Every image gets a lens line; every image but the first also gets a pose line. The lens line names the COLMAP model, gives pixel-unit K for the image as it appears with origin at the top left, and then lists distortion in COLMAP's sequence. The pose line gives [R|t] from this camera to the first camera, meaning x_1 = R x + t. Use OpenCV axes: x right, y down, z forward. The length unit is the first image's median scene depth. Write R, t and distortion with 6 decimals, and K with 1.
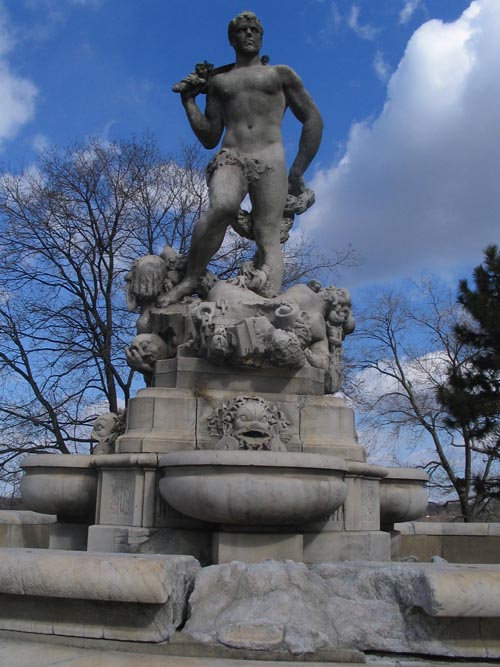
lens RADIAL K [[699.4, 0, 237.8], [0, 699.4, 333.5], [0, 0, 1]] dist [-0.096675, 0.008925]
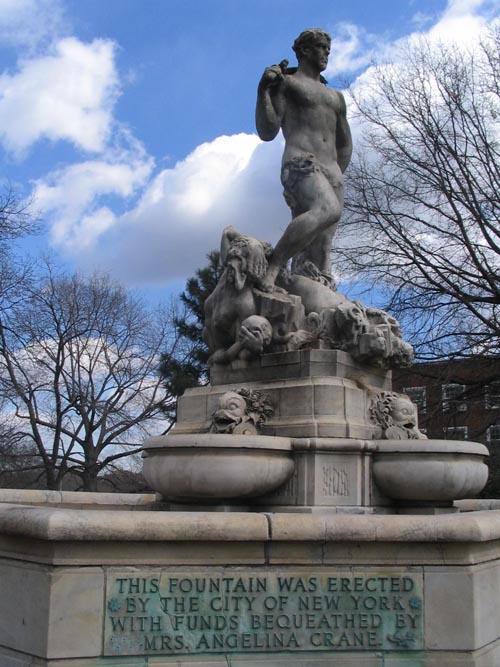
lens RADIAL K [[699.4, 0, 237.8], [0, 699.4, 333.5], [0, 0, 1]] dist [-0.096675, 0.008925]
pose [[0.717441, 0.139354, 0.682539, -0.839404], [-0.167763, 0.985514, -0.024871, 0.055767], [-0.676117, -0.096661, 0.730426, 0.283899]]
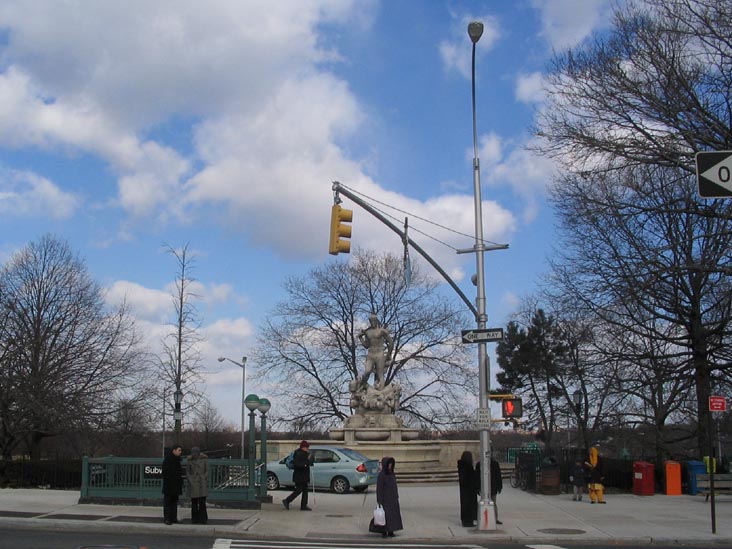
lens RADIAL K [[1023.8, 0, 366.0], [0, 1023.8, 274.5], [0, 0, 1]] dist [0.001272, 0.007043]
pose [[0.977454, -0.058560, -0.202866, 1.334030], [0.076187, 0.993863, 0.080198, -1.325191], [0.196924, -0.093845, 0.975917, -5.351537]]
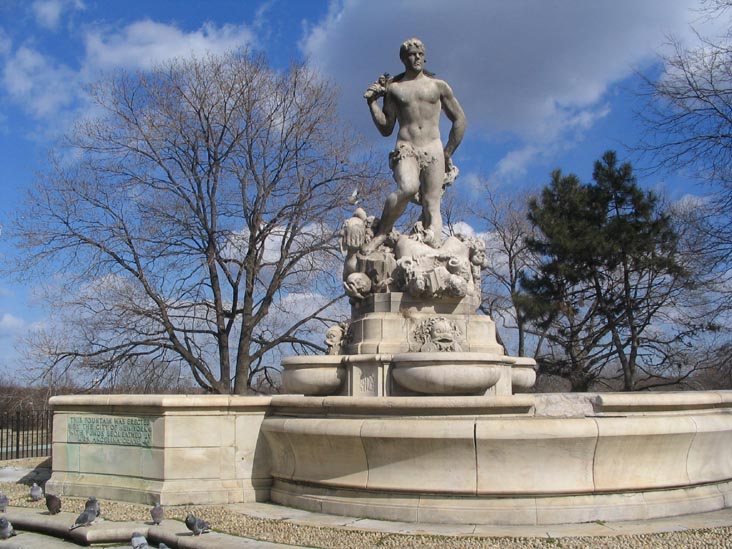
lens RADIAL K [[767.5, 0, 384.6], [0, 767.5, 275.6], [0, 0, 1]] dist [-0.096675, 0.008925]
pose [[0.985367, -0.008933, 0.170212, -0.354475], [-0.007915, 0.995150, 0.098047, -0.156791], [-0.170263, -0.097959, 0.980518, -0.628954]]
